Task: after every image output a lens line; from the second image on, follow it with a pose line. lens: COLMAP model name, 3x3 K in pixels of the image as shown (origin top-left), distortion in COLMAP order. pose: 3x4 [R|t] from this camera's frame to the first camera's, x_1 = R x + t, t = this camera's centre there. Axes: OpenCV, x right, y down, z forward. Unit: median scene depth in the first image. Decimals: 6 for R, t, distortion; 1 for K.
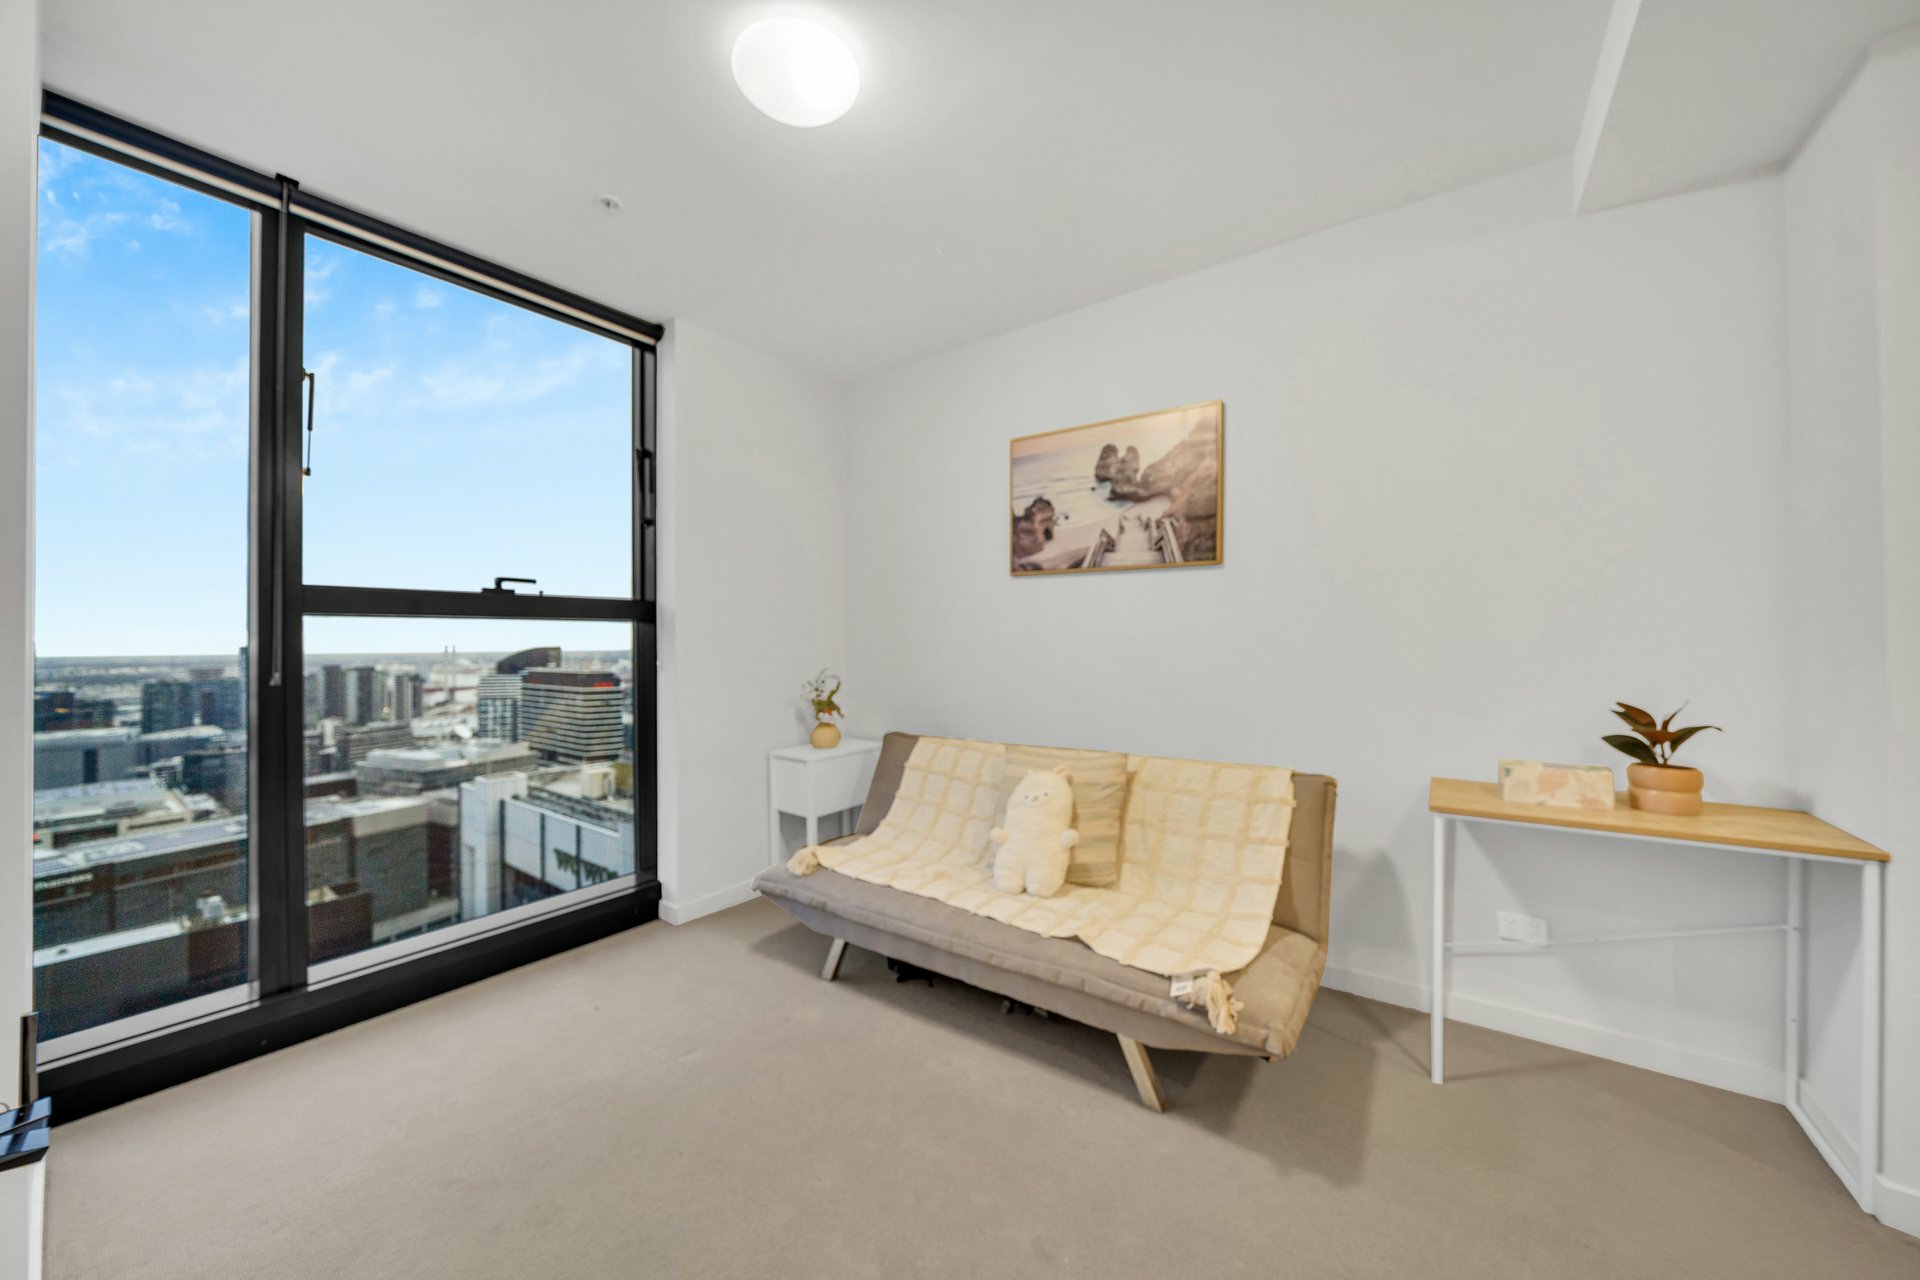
lens RADIAL K [[677.0, 0, 960.0], [0, 677.0, 640.0], [0, 0, 1]] dist [-0.001690, -0.000119]
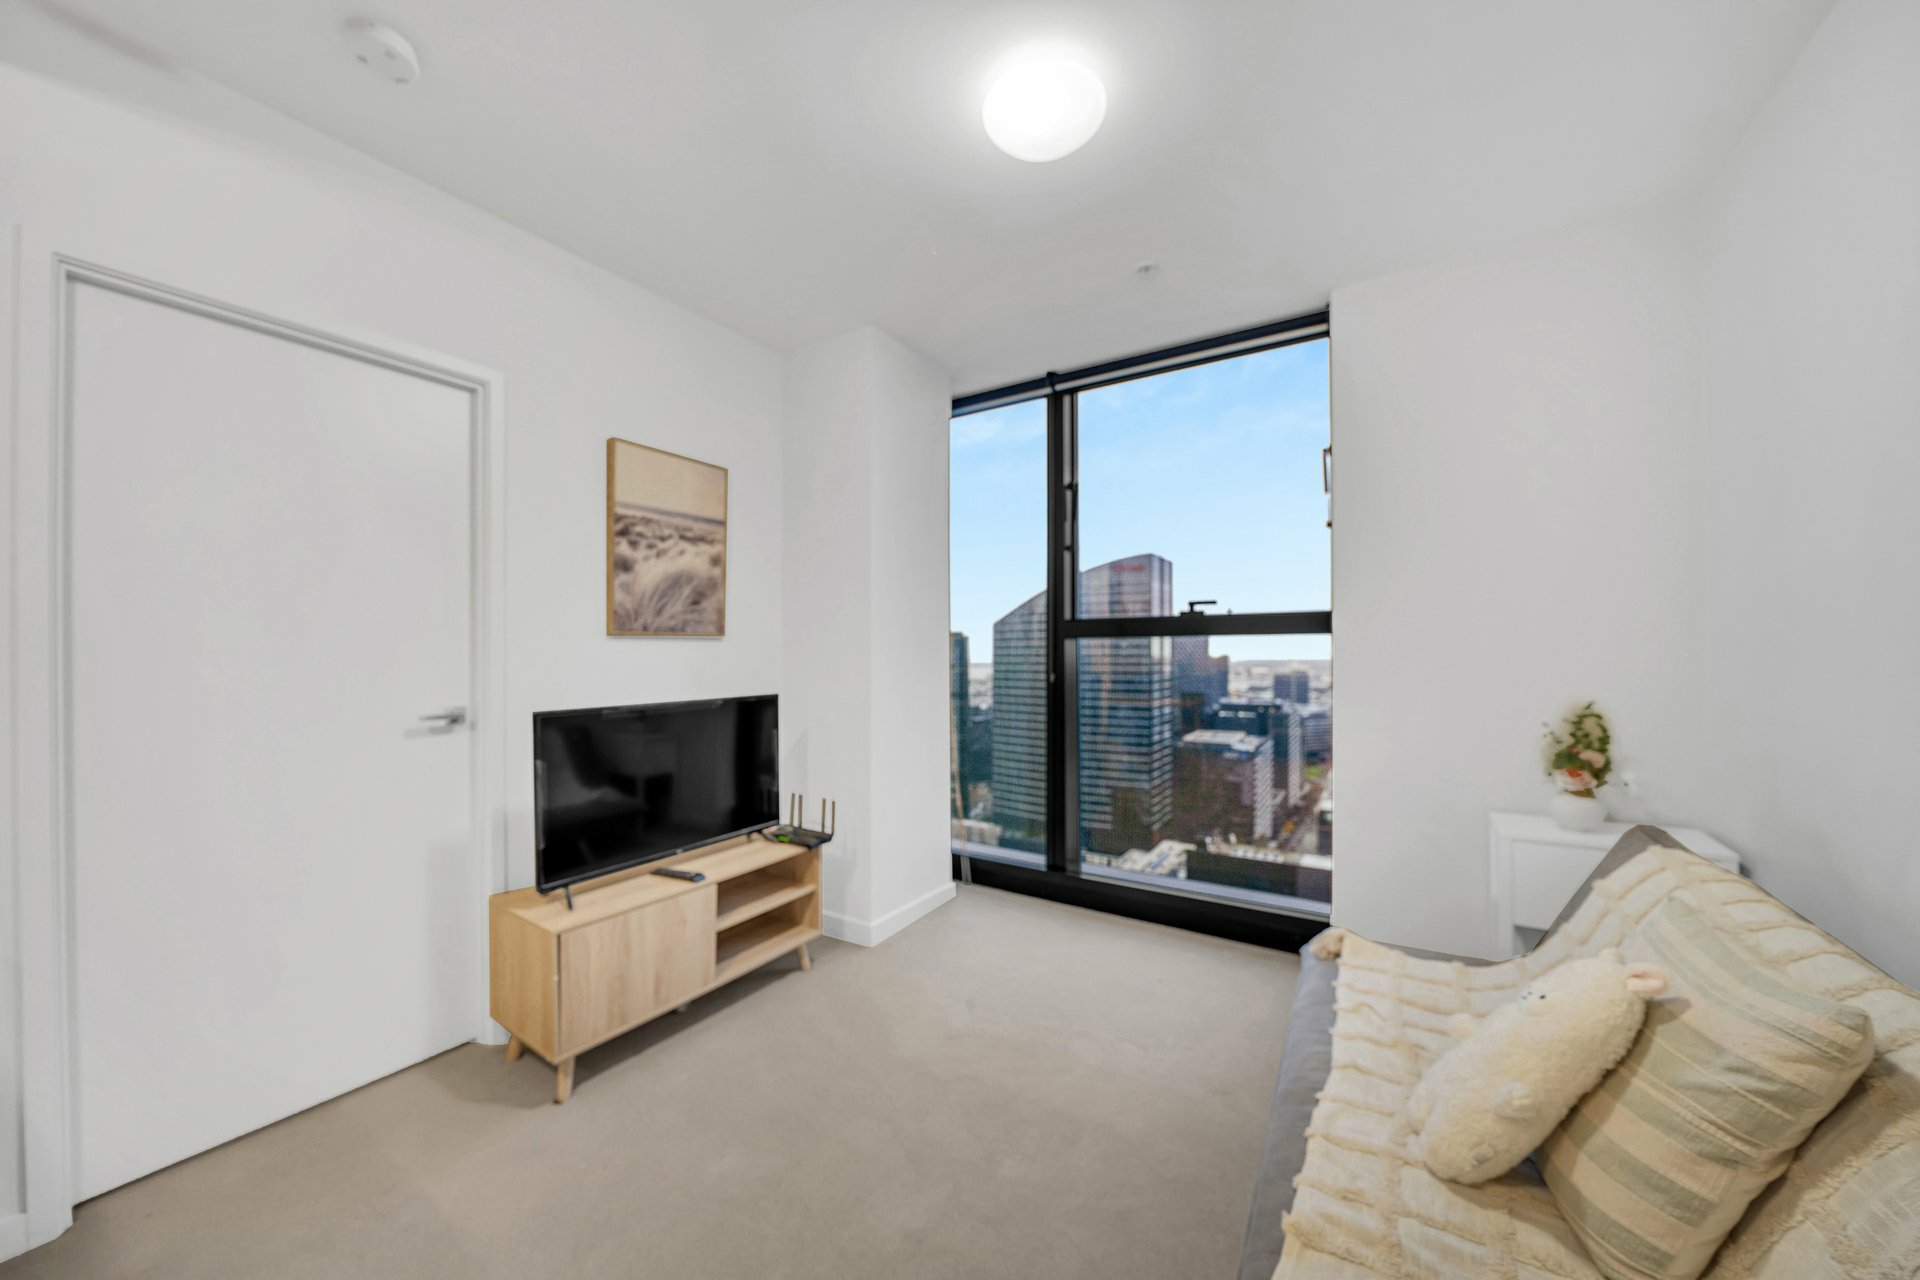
lens RADIAL K [[697.4, 0, 956.3], [0, 697.4, 652.4], [0, 0, 1]] dist [-0.000840, -0.000131]
pose [[0.063077, 0.007241, -0.997982, 0.580703], [0.005195, 0.999958, 0.007584, -0.016413], [0.997995, -0.005662, 0.063036, 0.564529]]
